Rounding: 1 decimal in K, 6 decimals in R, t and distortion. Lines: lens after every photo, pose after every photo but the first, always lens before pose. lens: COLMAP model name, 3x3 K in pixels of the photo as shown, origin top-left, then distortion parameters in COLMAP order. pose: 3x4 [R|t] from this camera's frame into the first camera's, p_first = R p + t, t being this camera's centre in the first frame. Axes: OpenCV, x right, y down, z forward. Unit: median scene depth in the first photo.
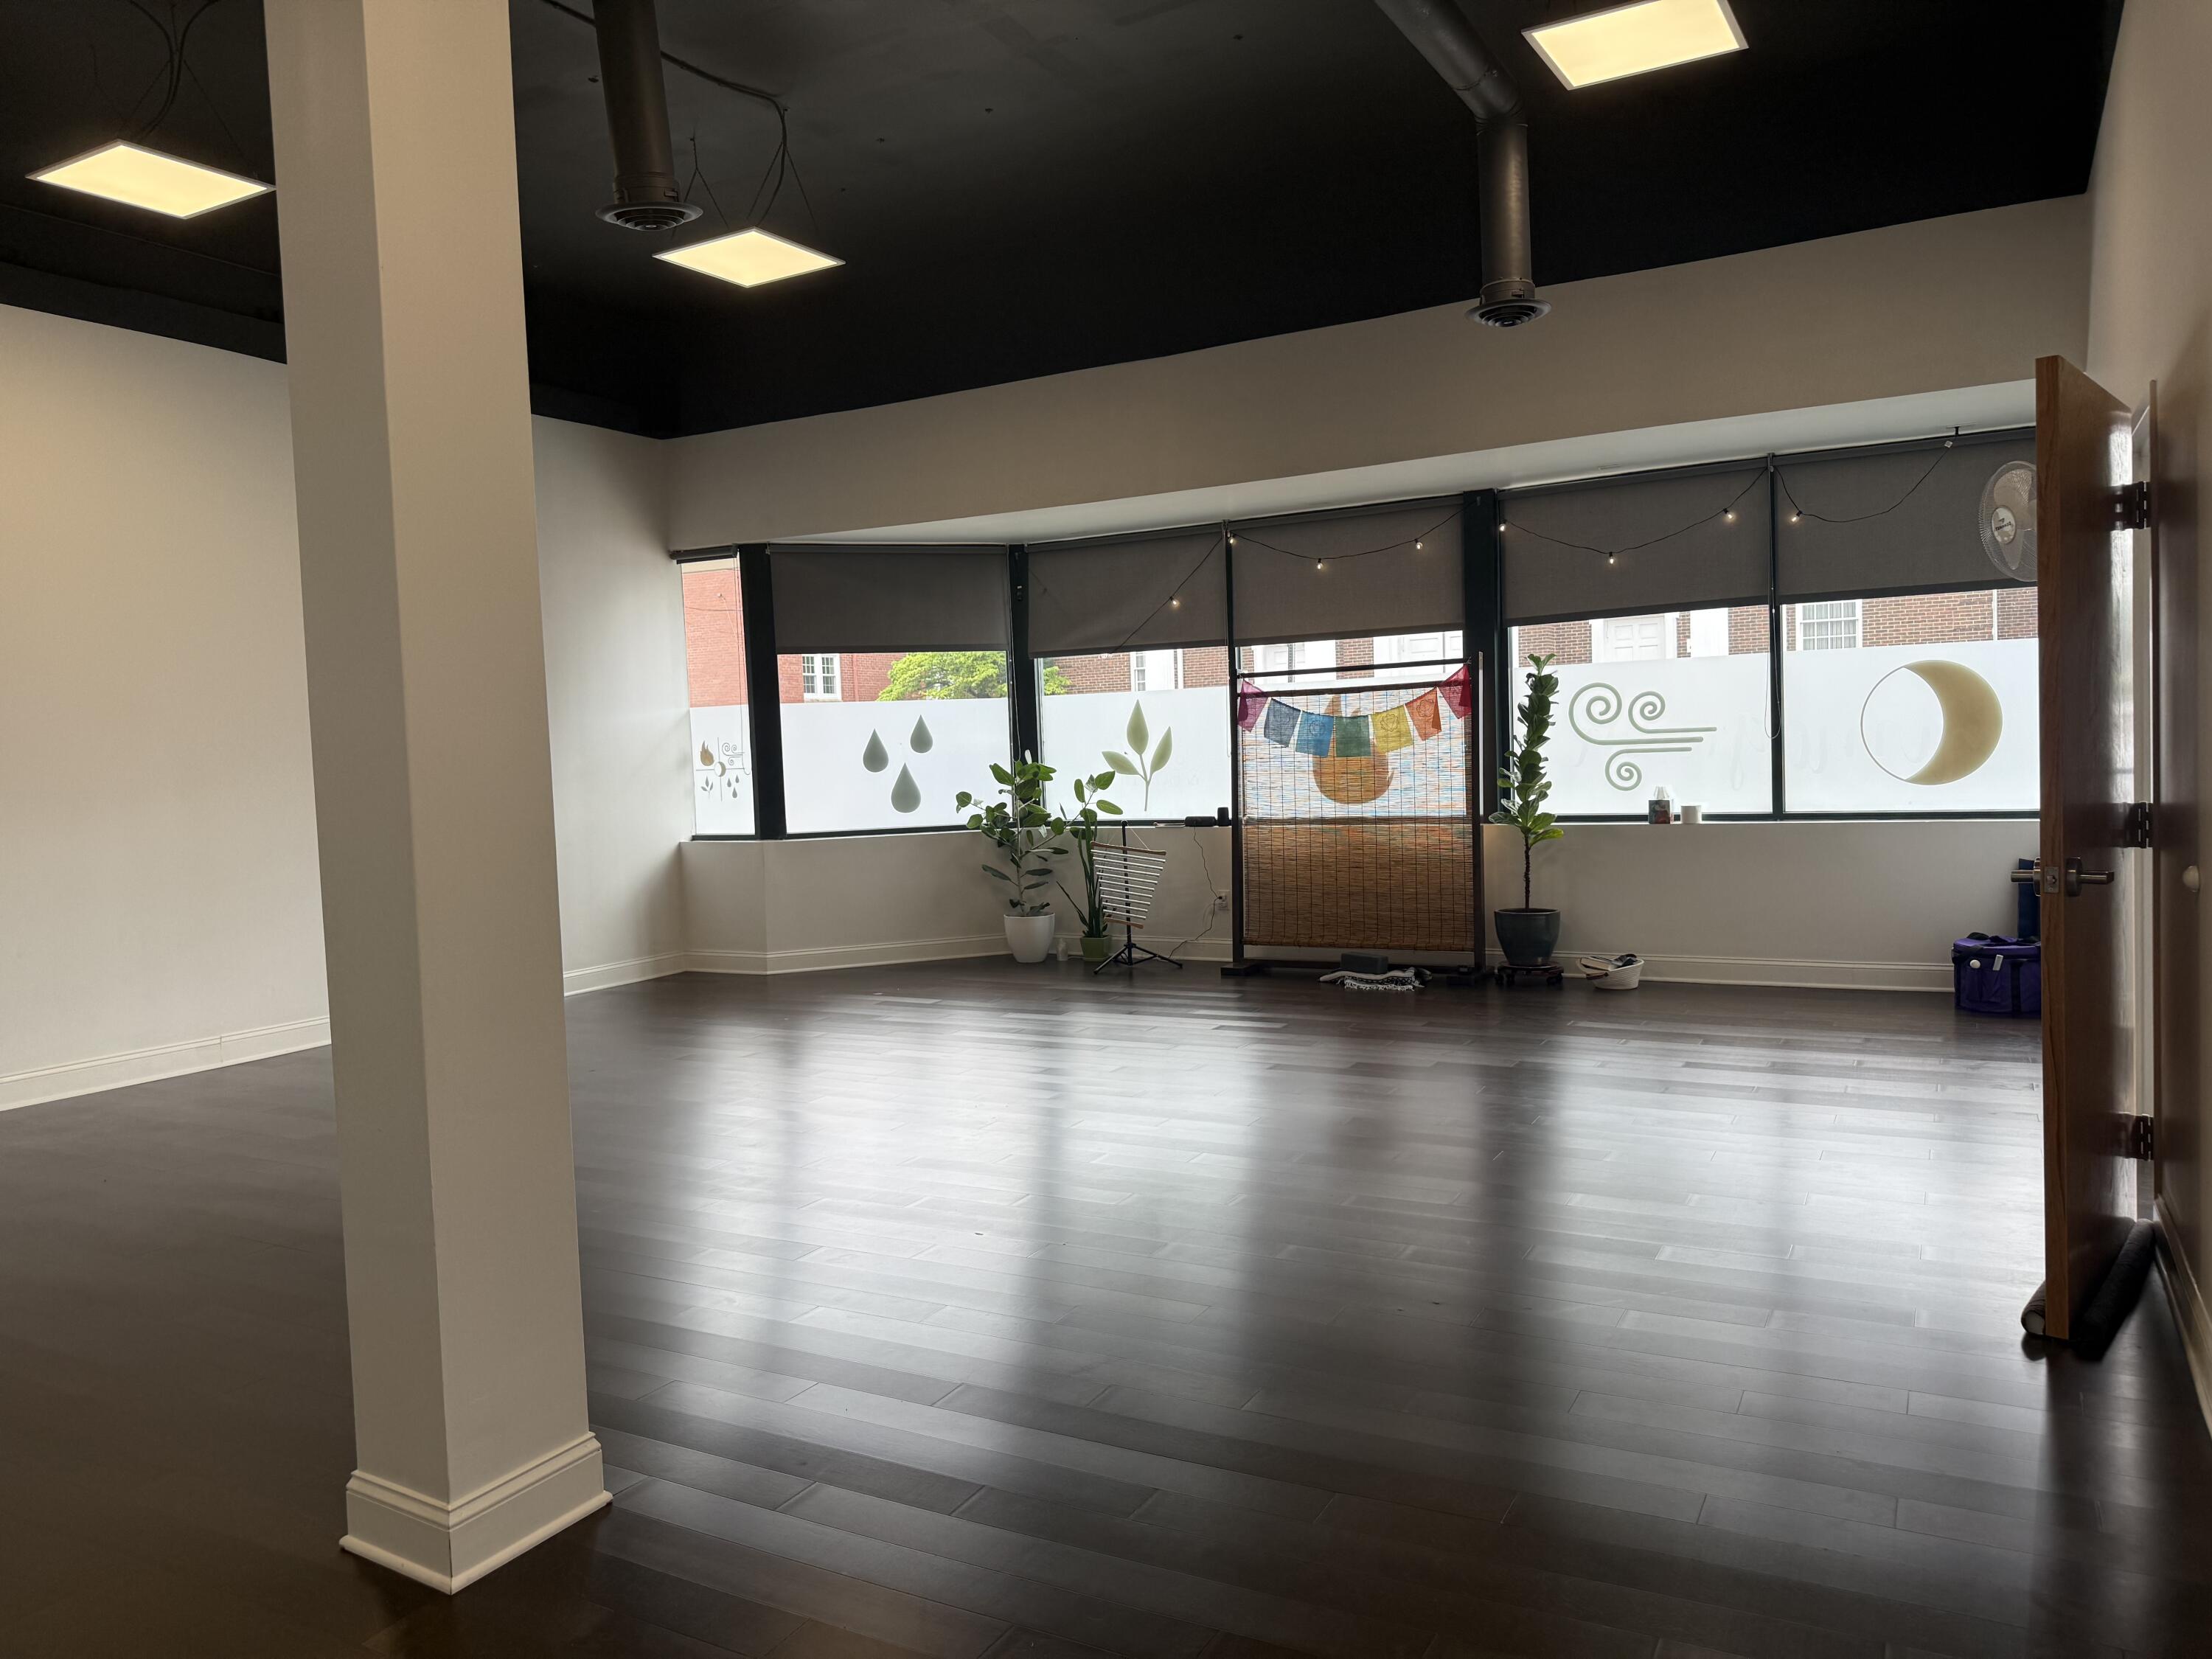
lens RADIAL K [[1565.0, 0, 1097.8], [0, 1565.0, 822.2], [0, 0, 1]] dist [0.065790, -0.096142]
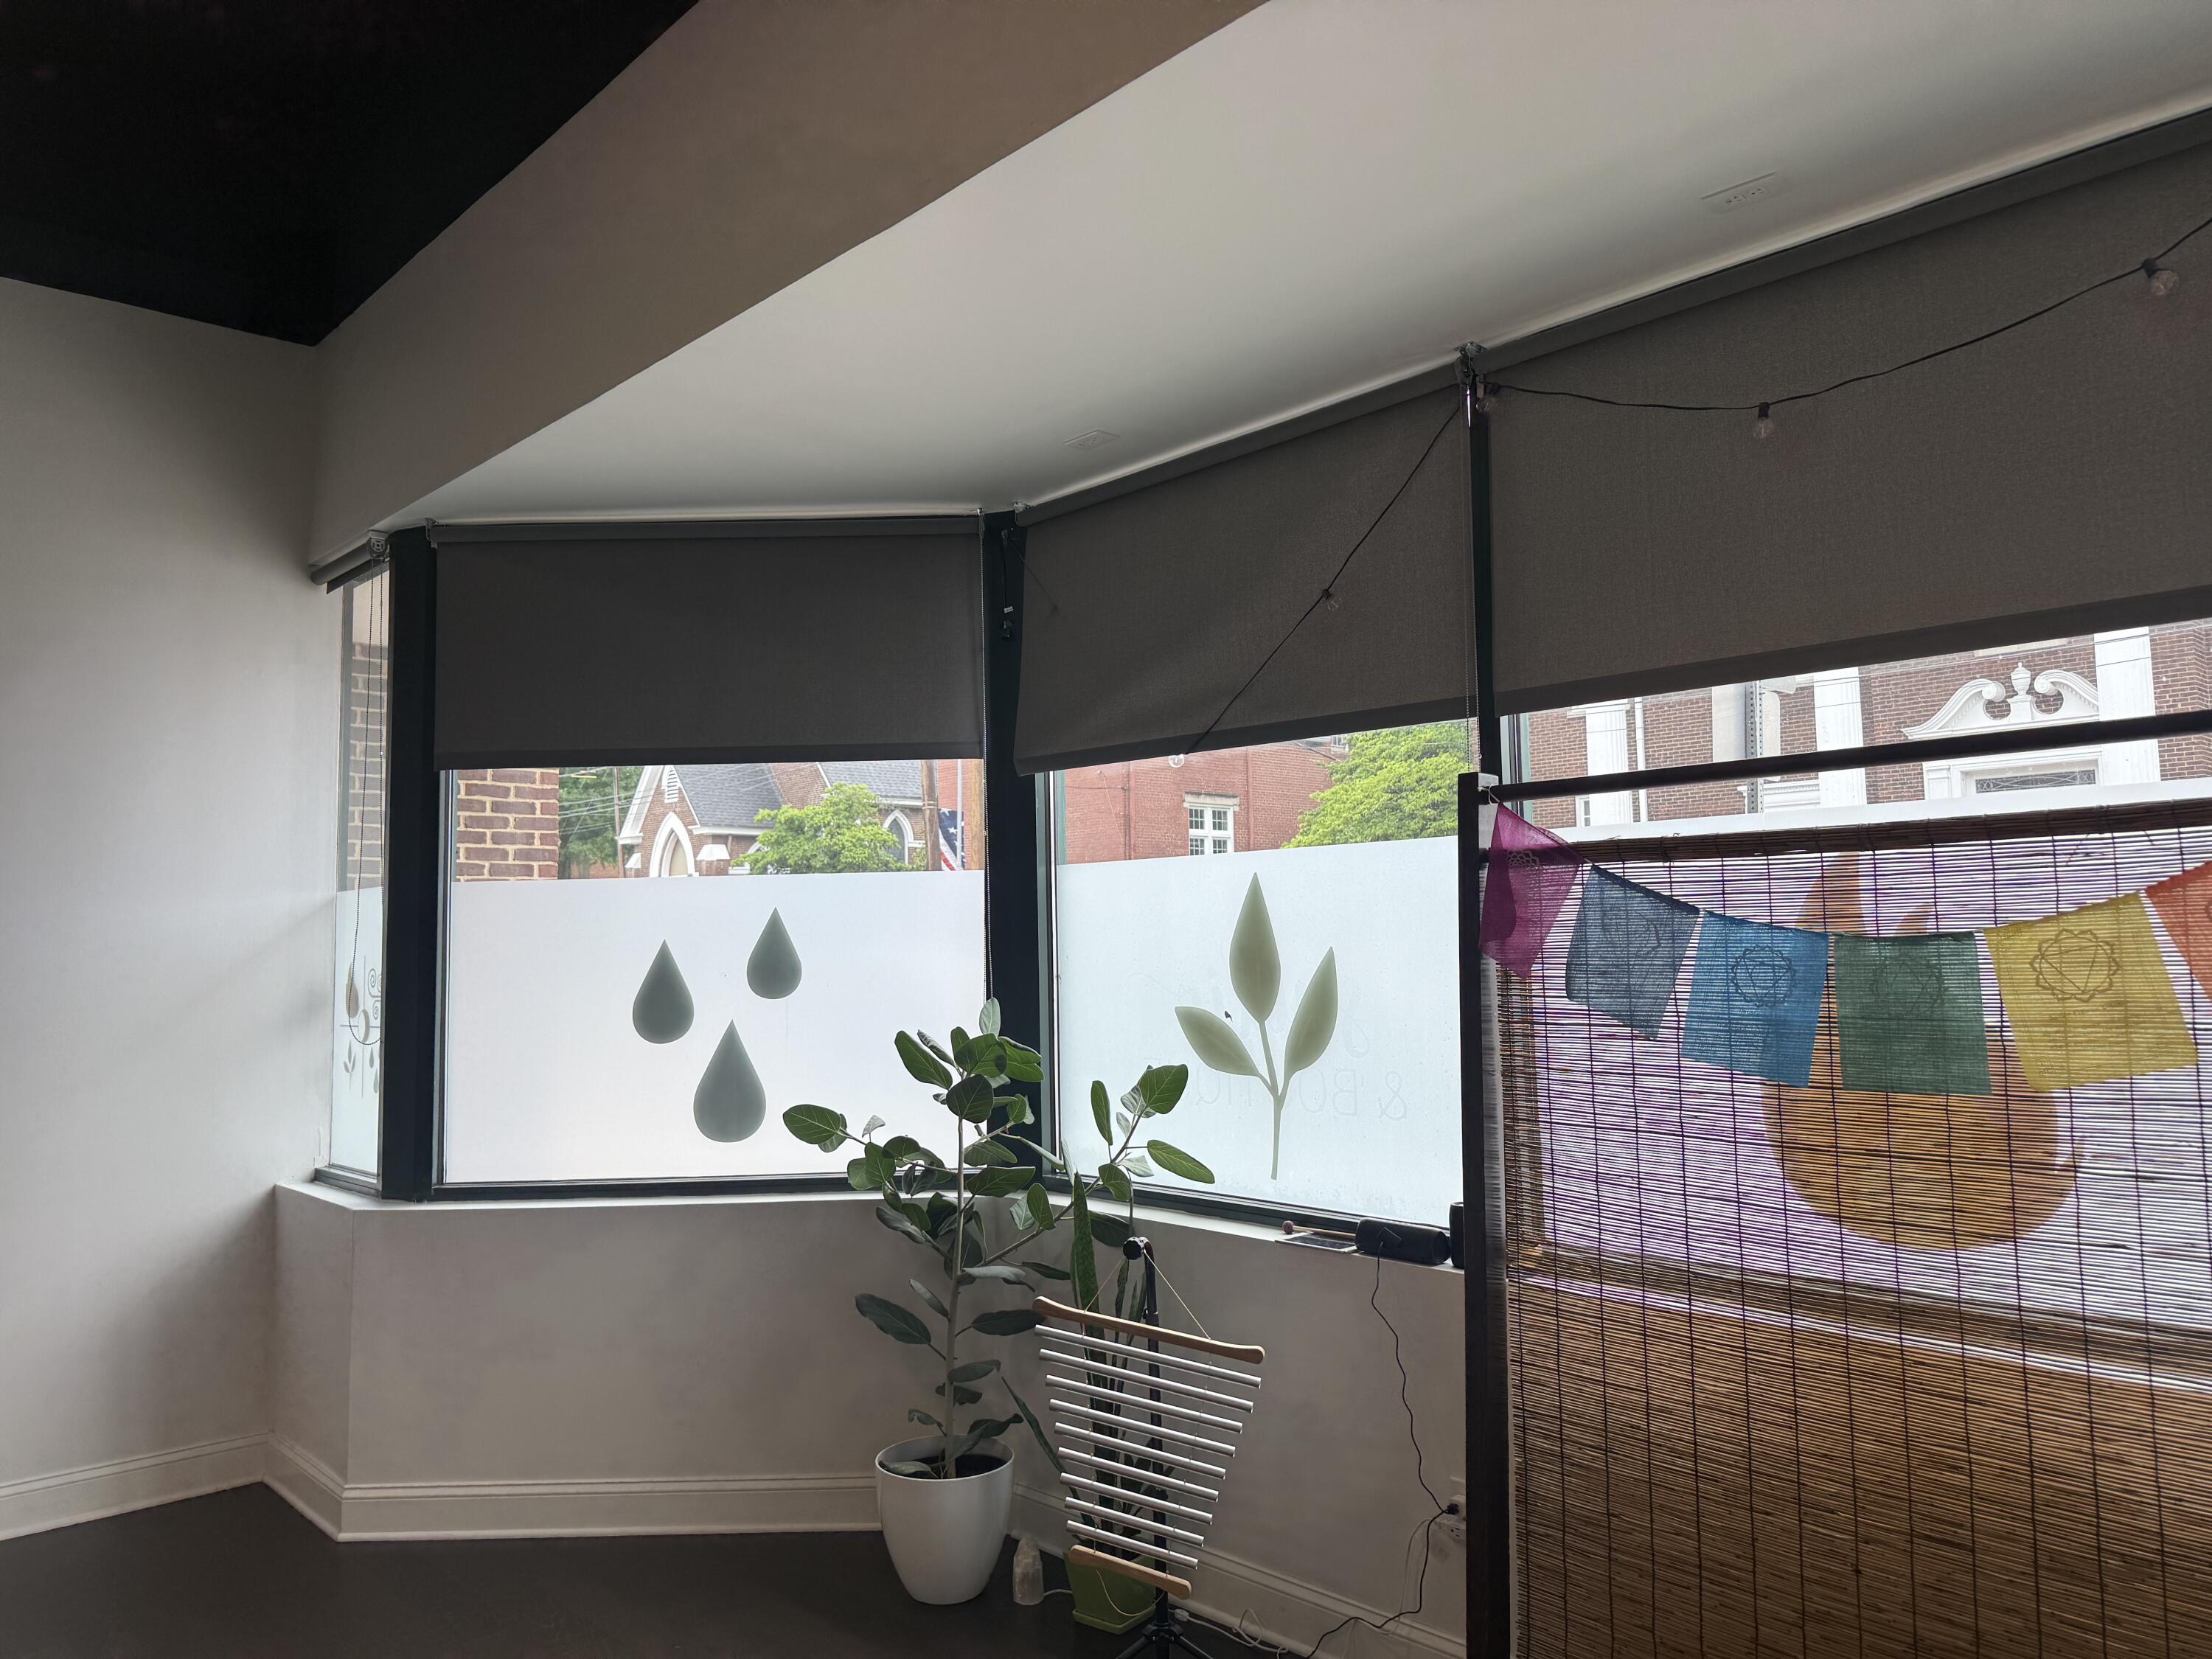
lens RADIAL K [[1565.0, 0, 1097.8], [0, 1565.0, 822.2], [0, 0, 1]] dist [0.065790, -0.096142]
pose [[0.956933, -0.007930, -0.290200, 0.098523], [-0.025354, 0.993525, -0.110752, -0.048144], [0.289199, 0.113340, 0.950535, 0.634459]]
